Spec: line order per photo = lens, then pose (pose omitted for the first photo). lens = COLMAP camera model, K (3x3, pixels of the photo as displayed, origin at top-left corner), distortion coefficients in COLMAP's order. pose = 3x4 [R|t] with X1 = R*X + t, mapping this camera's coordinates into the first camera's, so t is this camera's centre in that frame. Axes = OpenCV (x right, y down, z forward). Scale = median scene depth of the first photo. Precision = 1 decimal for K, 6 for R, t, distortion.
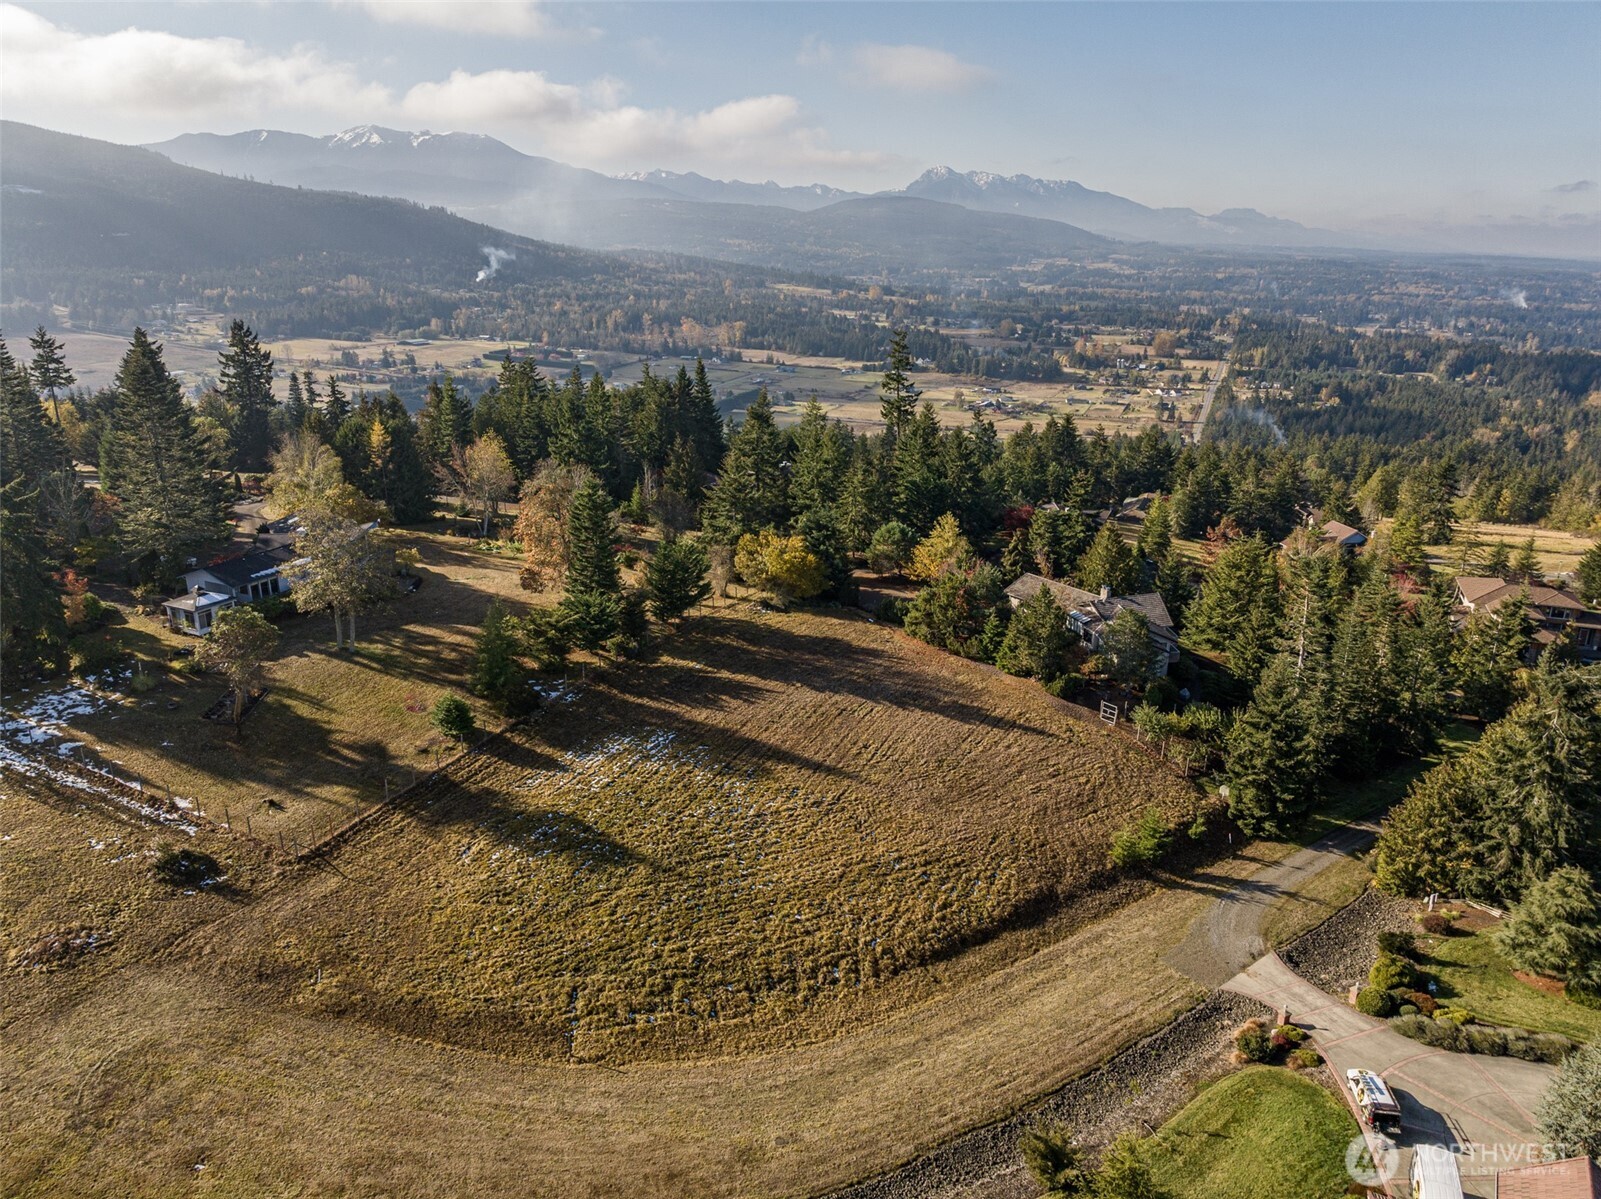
lens RADIAL K [[1125.7, 0, 800.5], [0, 1125.7, 599.5], [0, 0, 1]] dist [-0.027105, 0.013056]
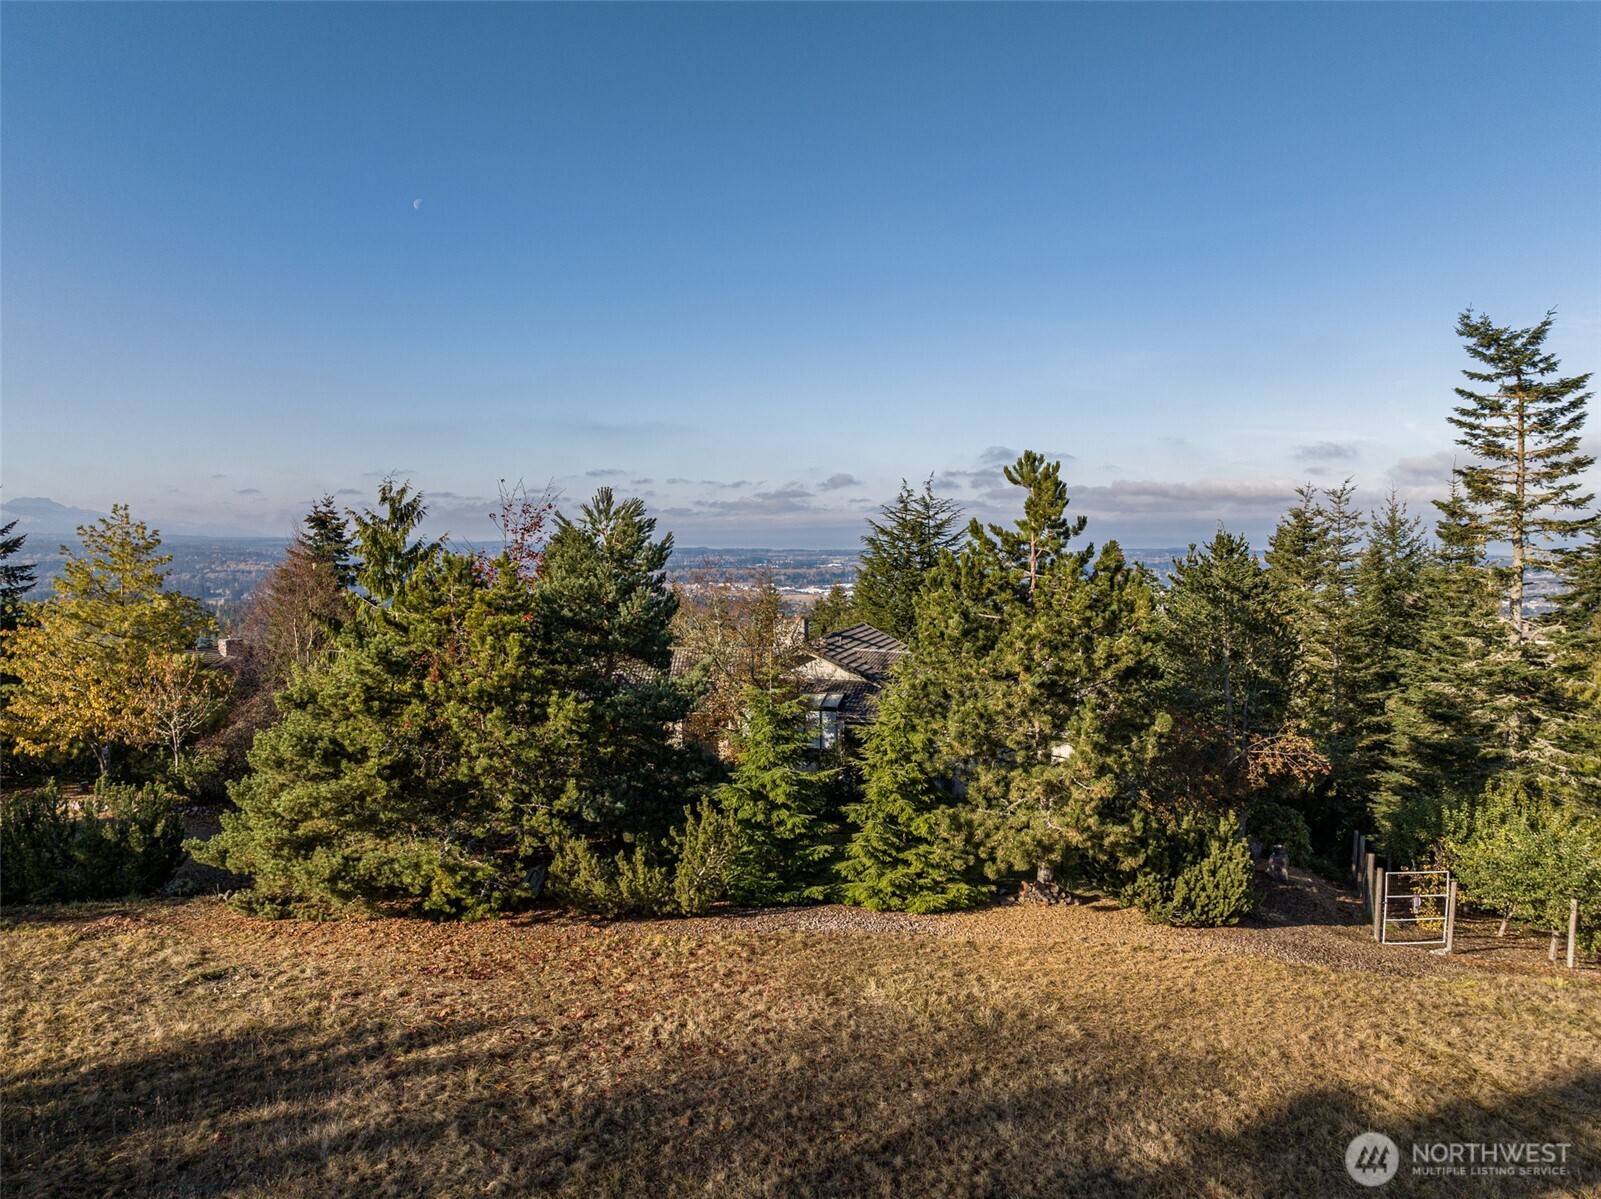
lens RADIAL K [[1141.2, 0, 800.5], [0, 1141.2, 599.5], [0, 0, 1]] dist [-0.027491, 0.013050]
pose [[0.580182, -0.059932, 0.812279, -0.002035], [0.258584, 0.959248, -0.113922, 0.025598], [-0.772349, 0.276138, 0.572036, 0.831618]]
